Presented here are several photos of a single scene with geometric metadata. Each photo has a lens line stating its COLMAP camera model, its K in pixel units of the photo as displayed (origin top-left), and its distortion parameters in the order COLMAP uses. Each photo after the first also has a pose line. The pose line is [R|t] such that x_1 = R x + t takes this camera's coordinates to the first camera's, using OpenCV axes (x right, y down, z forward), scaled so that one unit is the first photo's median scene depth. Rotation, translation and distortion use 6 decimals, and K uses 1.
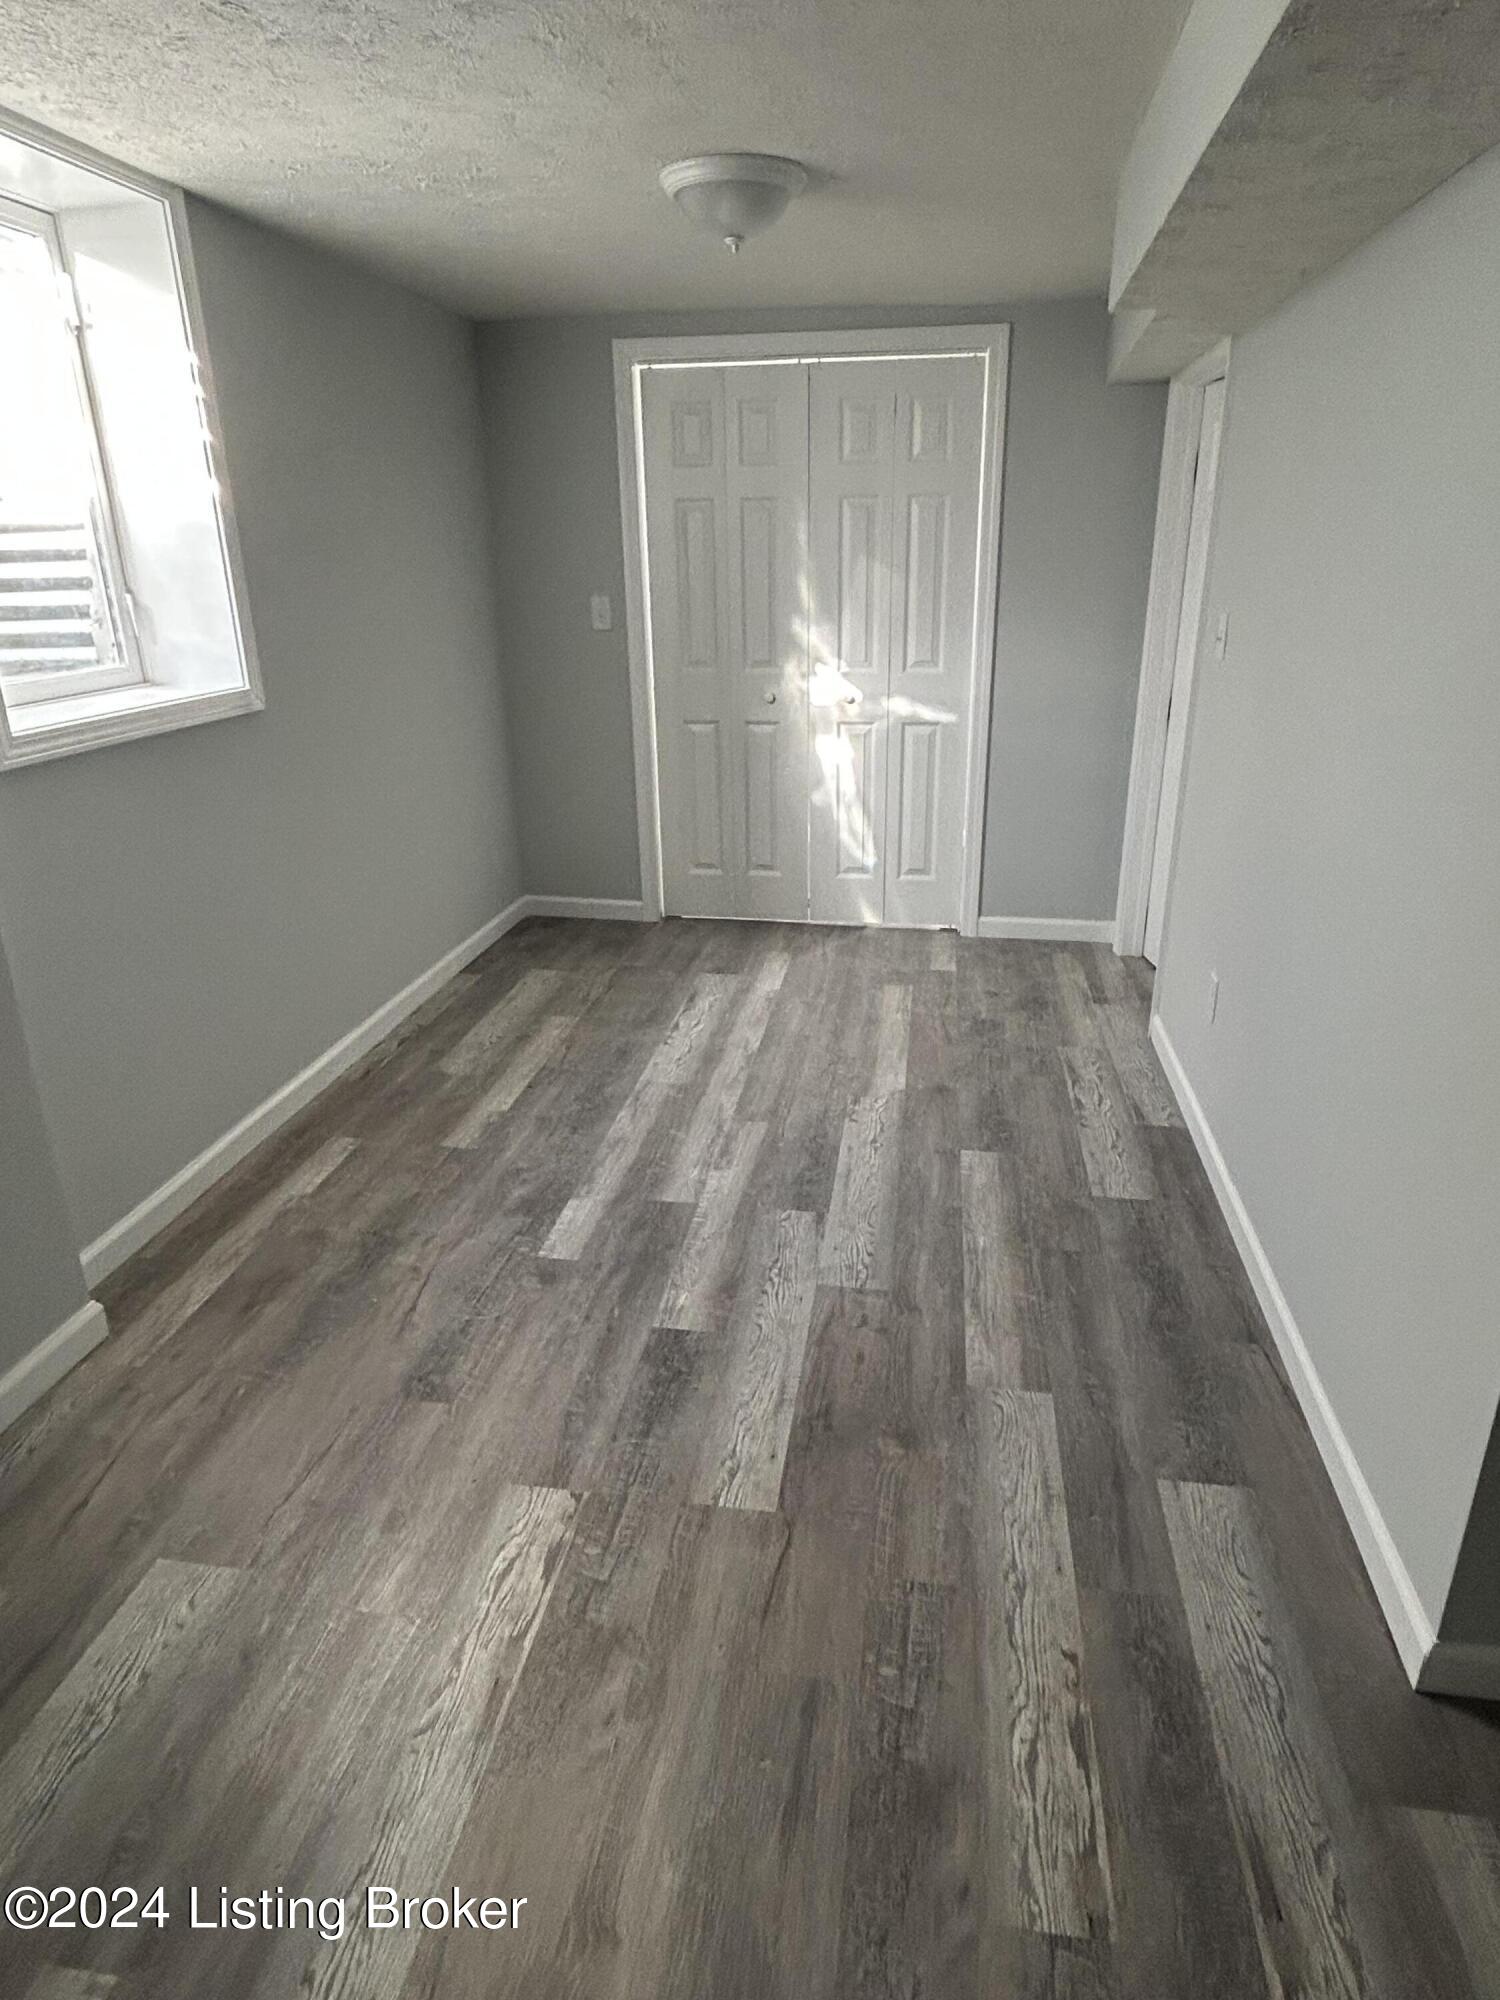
lens RADIAL K [[1176.6, 0, 750.0], [0, 1176.6, 1000.0], [0, 0, 1]] dist [-0.002056, -0.002921]
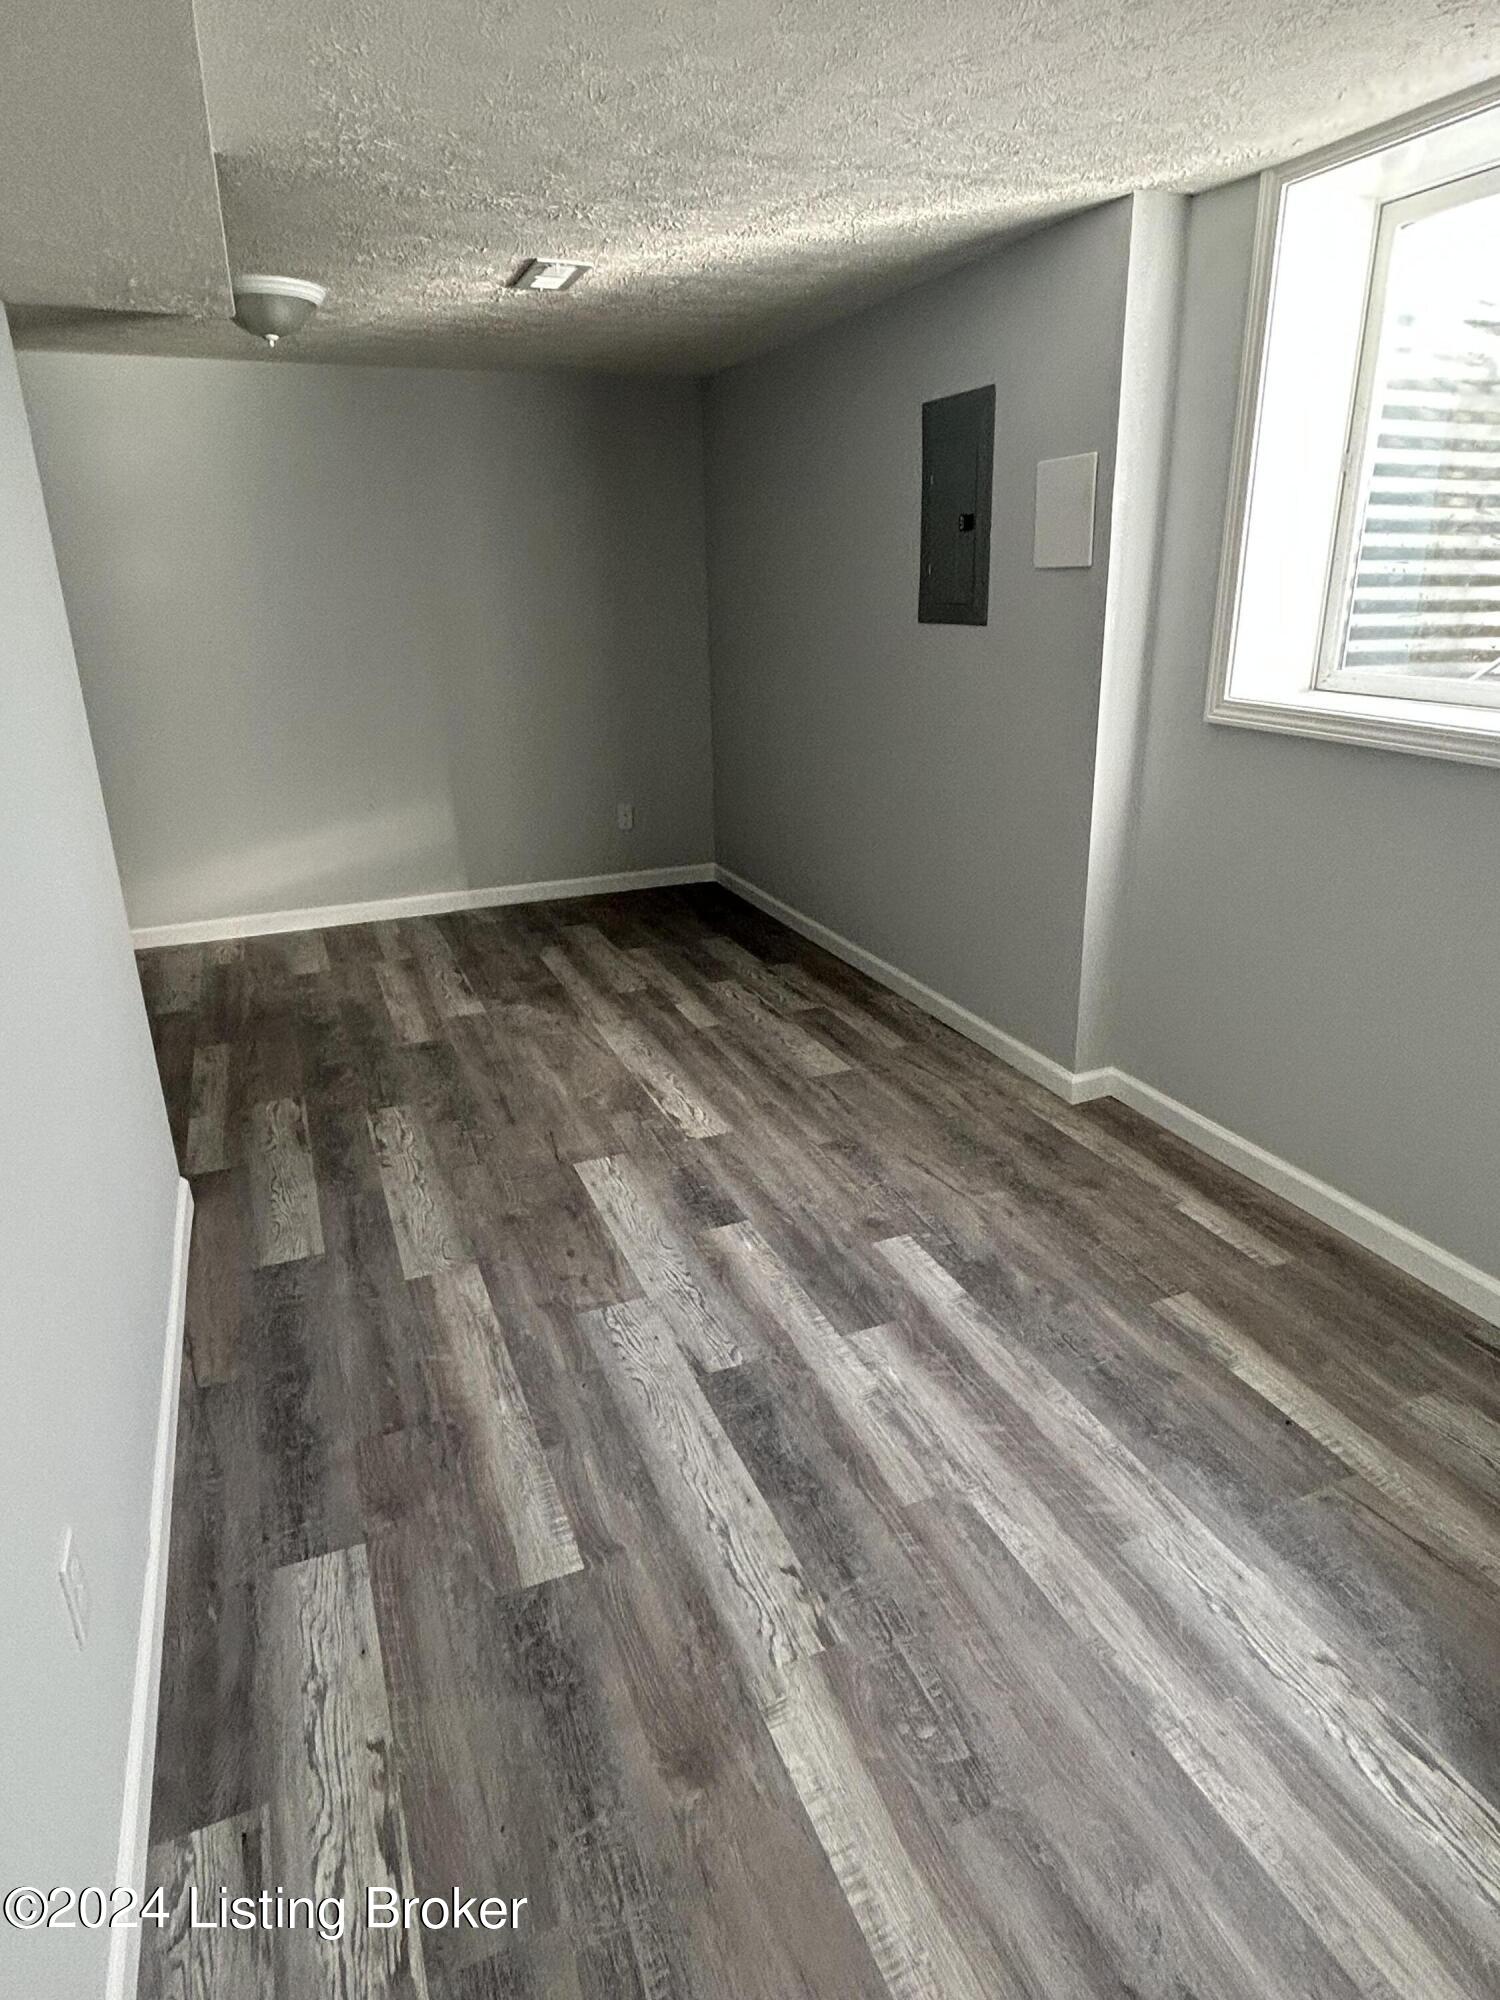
lens RADIAL K [[1176.6, 0, 750.0], [0, 1176.6, 1000.0], [0, 0, 1]] dist [-0.002056, -0.002921]
pose [[-0.854814, 0.200814, -0.478504, 0.415039], [-0.163237, 0.771228, 0.615273, -0.589089], [0.492592, 0.604053, -0.626477, 1.537368]]
